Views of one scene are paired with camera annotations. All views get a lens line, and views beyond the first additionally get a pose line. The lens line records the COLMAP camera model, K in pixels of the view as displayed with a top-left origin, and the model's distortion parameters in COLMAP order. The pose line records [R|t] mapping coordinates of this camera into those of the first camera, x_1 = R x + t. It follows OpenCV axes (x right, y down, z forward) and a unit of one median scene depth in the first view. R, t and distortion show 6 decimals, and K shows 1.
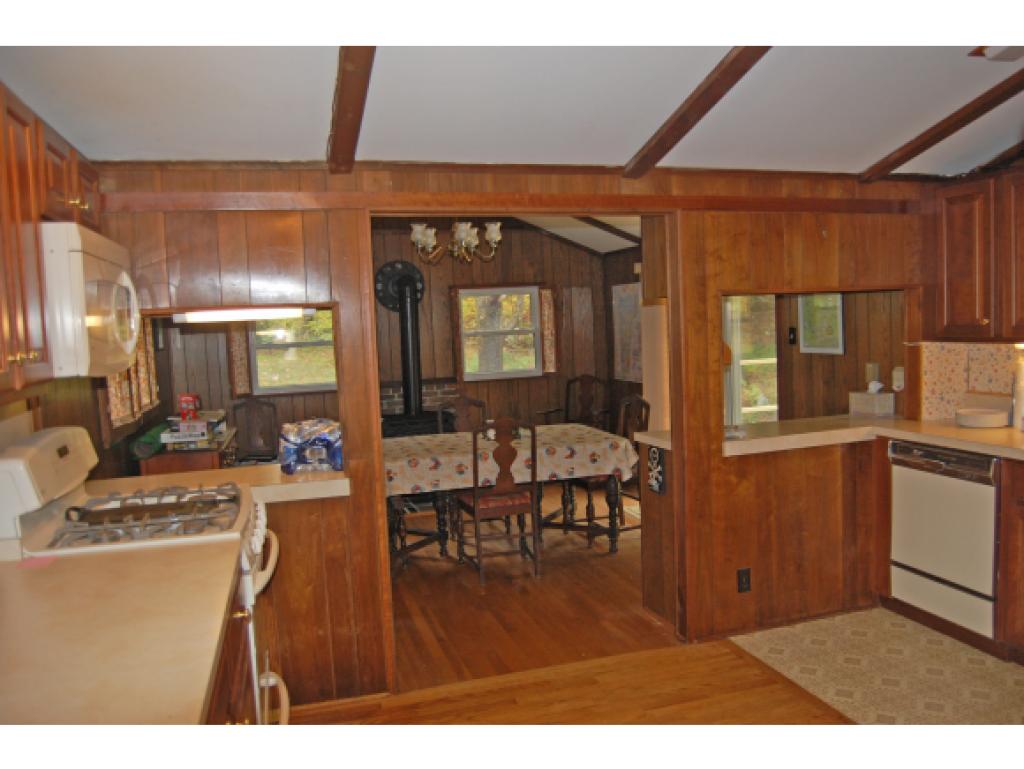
lens RADIAL K [[791.5, 0, 517.0], [0, 791.5, 382.5], [0, 0, 1]] dist [-0.092010, 0.028605]
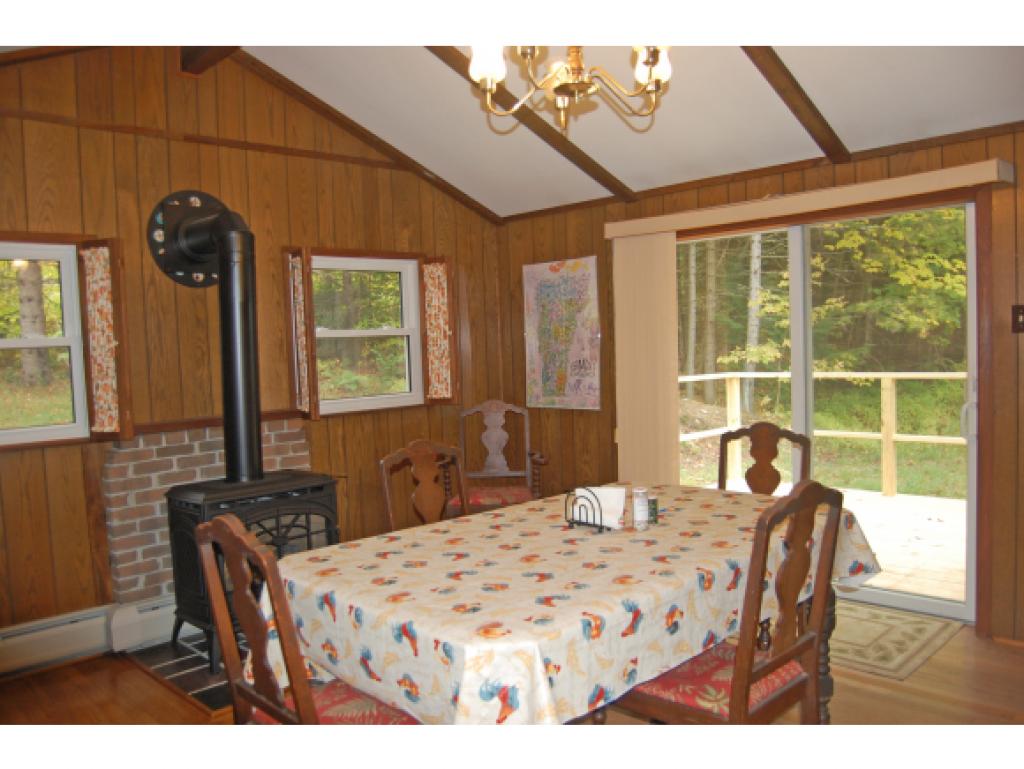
lens RADIAL K [[791.5, 0, 512.0], [0, 791.5, 388.0], [0, 0, 1]] dist [-0.092010, 0.028605]
pose [[0.882549, -0.010928, 0.470093, -0.424365], [0.031044, 0.998903, -0.035061, 0.006432], [-0.469194, 0.045537, 0.881920, 0.899741]]
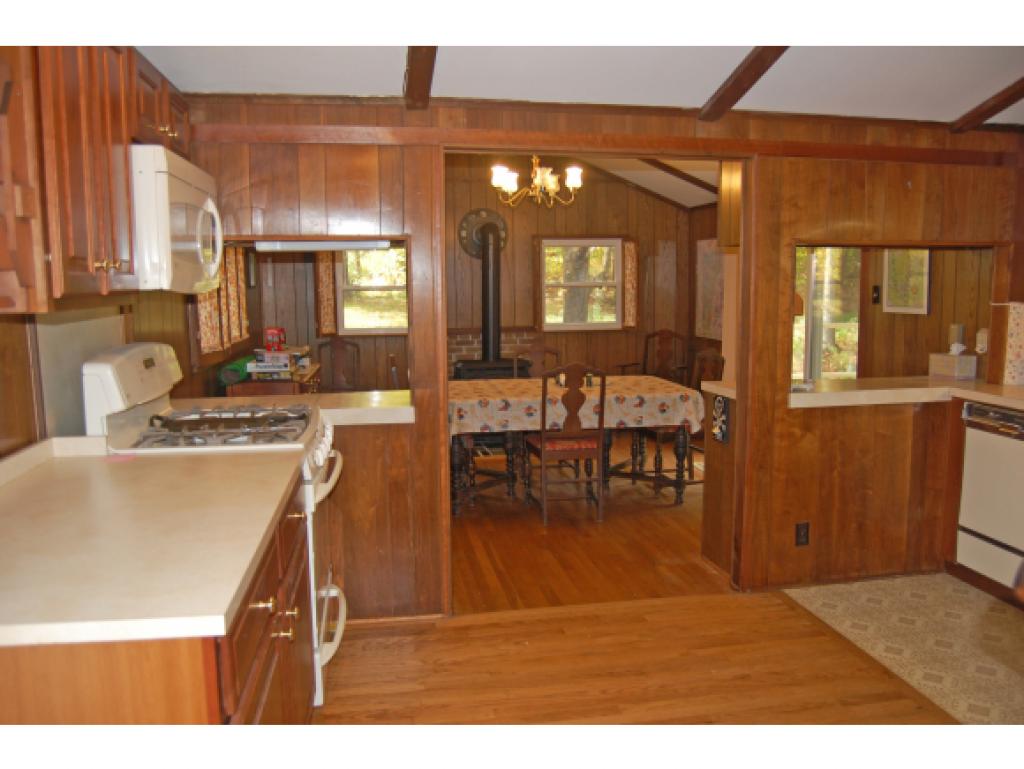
lens RADIAL K [[791.5, 0, 512.8], [0, 791.5, 384.1], [0, 0, 1]] dist [-0.092010, 0.028605]
pose [[0.991996, 0.050832, -0.115582, 0.030562], [-0.044664, 0.997468, 0.055342, 0.024896], [0.118103, -0.049737, 0.991755, -0.016571]]
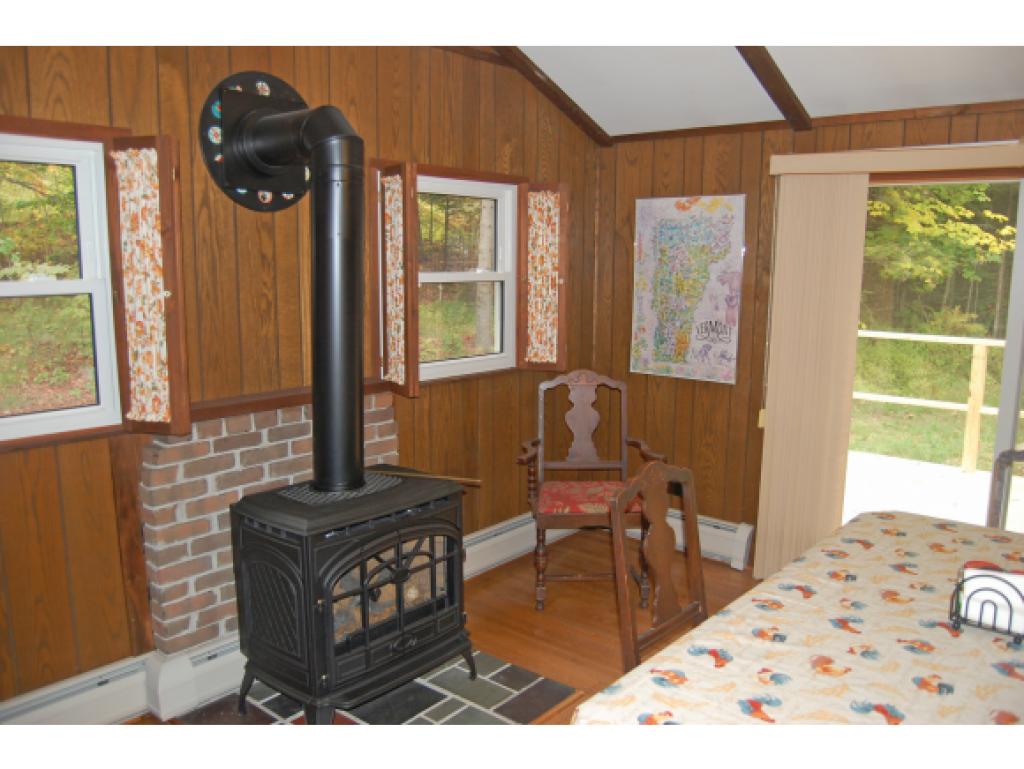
lens RADIAL K [[791.5, 0, 510.4], [0, 791.5, 384.0], [0, 0, 1]] dist [-0.092010, 0.028605]
pose [[0.839382, -0.027617, 0.542840, -0.518477], [-0.008232, 0.997948, 0.063499, -0.064132], [-0.543480, -0.057768, 0.837432, 1.256337]]
